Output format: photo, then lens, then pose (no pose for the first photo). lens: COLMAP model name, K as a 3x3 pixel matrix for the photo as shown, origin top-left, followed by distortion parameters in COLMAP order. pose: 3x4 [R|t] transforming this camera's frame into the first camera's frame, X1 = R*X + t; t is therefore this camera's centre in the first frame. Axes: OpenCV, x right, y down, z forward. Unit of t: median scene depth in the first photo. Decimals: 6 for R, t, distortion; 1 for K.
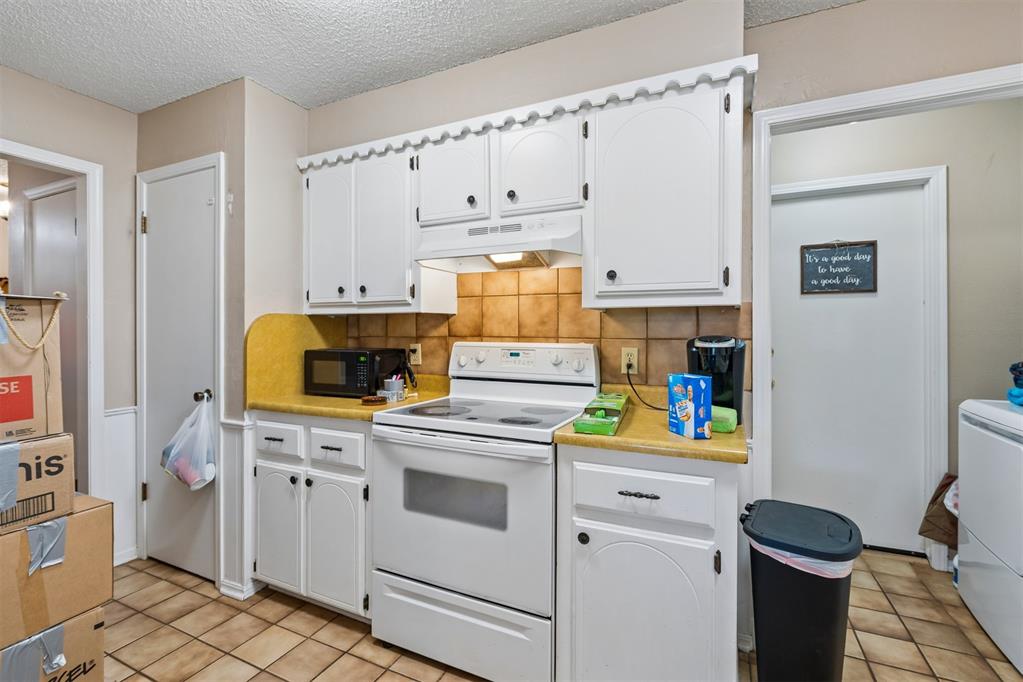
lens RADIAL K [[465.0, 0, 507.3], [0, 465.0, 333.2], [0, 0, 1]] dist [-0.007866, 0.001975]
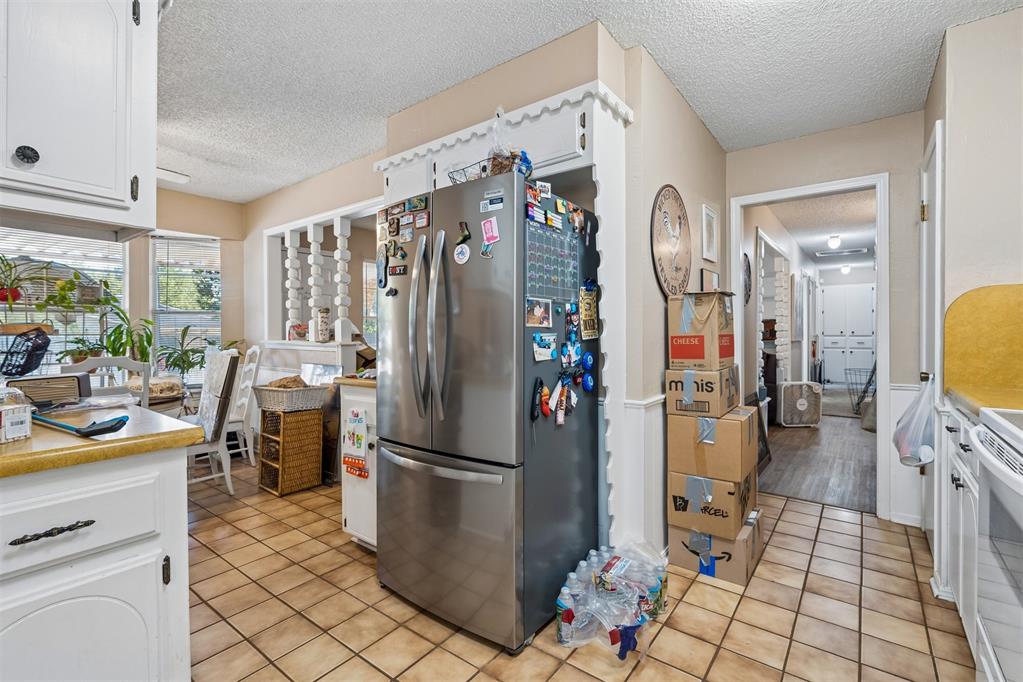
lens RADIAL K [[465.0, 0, 514.3], [0, 465.0, 336.9], [0, 0, 1]] dist [-0.007866, 0.001975]
pose [[-0.201983, 0.013348, -0.979298, 0.632616], [-0.002093, 0.999899, 0.014060, 0.050450], [0.979387, 0.004889, -0.201935, 0.440194]]
